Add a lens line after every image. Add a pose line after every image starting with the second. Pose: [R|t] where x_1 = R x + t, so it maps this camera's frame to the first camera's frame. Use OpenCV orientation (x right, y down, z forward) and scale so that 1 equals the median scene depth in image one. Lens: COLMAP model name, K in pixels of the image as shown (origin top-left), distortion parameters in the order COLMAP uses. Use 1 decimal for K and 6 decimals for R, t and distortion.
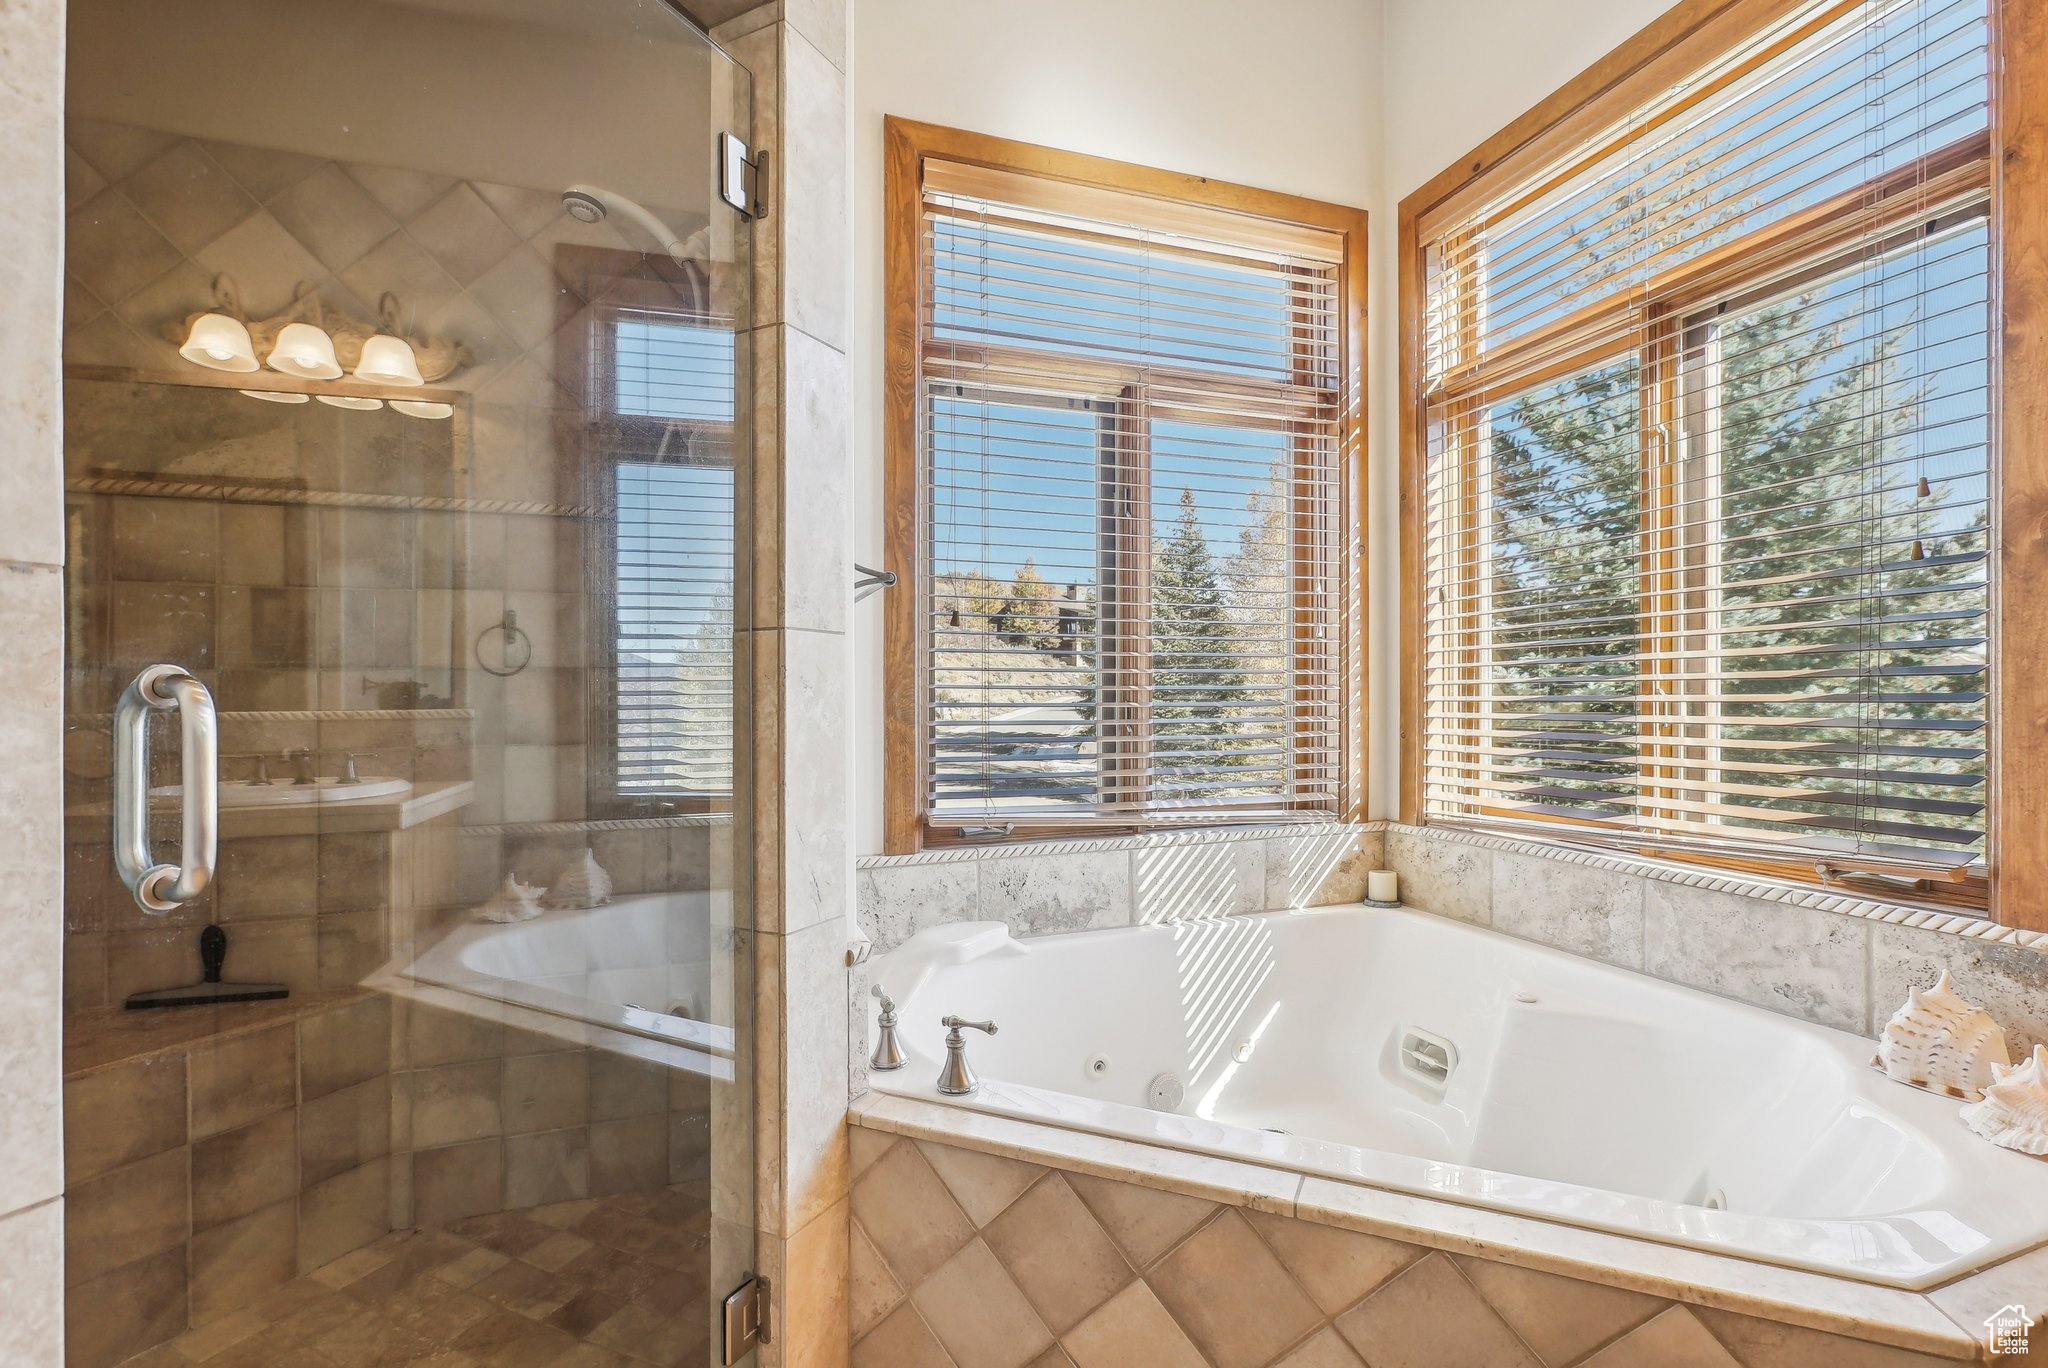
lens RADIAL K [[934.0, 0, 1024.0], [0, 934.0, 684.0], [0, 0, 1]] dist [-0.048462, 0.039161]
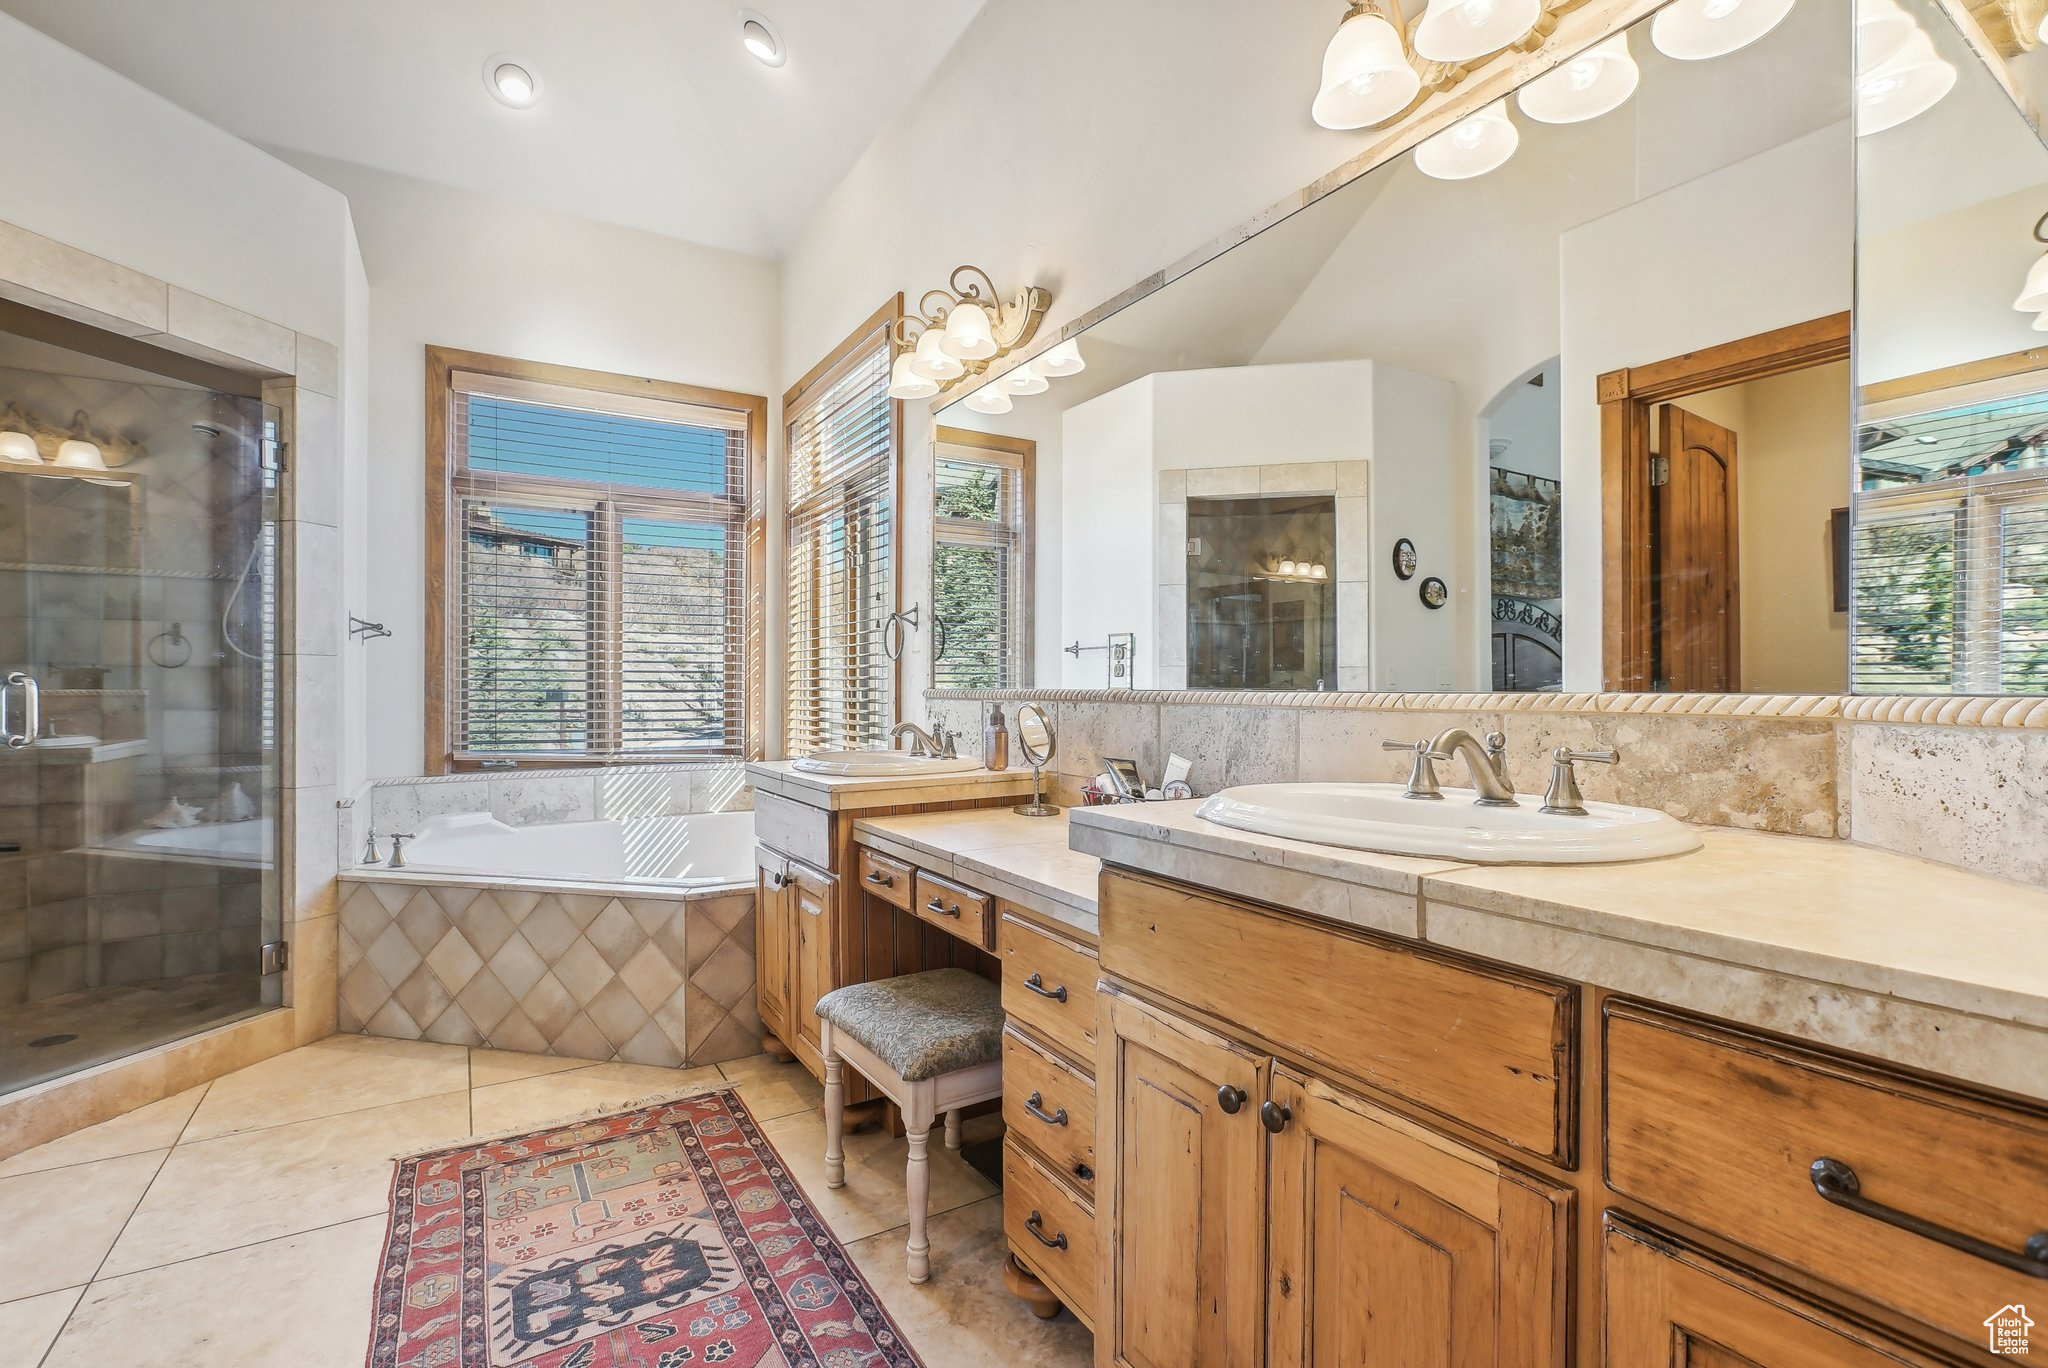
lens RADIAL K [[940.0, 0, 1033.1], [0, 940.0, 686.8], [0, 0, 1]] dist [-0.022341, 0.007617]
pose [[0.978141, 0.009591, 0.207723, 0.693565], [-0.012627, 0.999832, 0.013296, -0.022979], [-0.207560, -0.015629, 0.978097, -1.073981]]
